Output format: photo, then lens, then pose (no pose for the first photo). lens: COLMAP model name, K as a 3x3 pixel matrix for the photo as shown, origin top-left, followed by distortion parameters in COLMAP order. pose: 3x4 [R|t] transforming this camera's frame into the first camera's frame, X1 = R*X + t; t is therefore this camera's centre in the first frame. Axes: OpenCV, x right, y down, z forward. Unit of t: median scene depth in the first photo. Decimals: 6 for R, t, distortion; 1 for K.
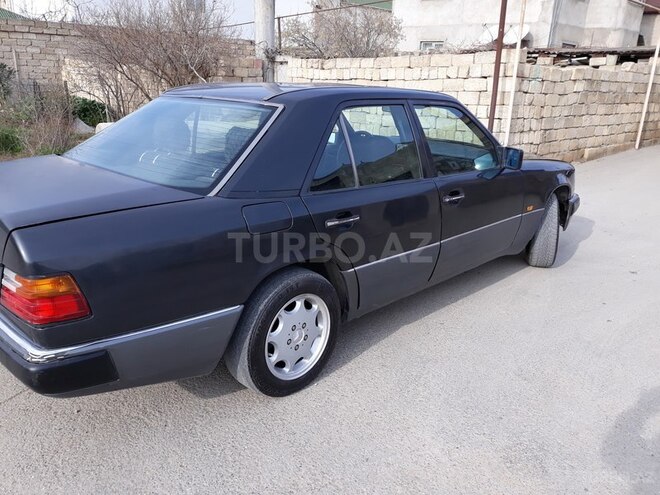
lens RADIAL K [[537.1, 0, 330.0], [0, 537.1, 247.5], [0, 0, 1]] dist [0.004137, 0.000233]
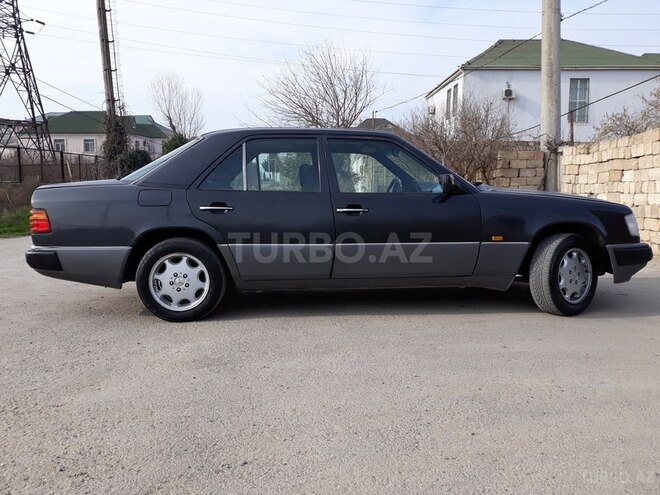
lens RADIAL K [[537.1, 0, 330.0], [0, 537.1, 247.5], [0, 0, 1]] dist [0.004137, 0.000233]
pose [[0.757091, 0.037549, -0.652229, 0.798334], [-0.169807, 0.975344, -0.140957, 0.136432], [0.630855, 0.217471, 0.744801, 0.077830]]
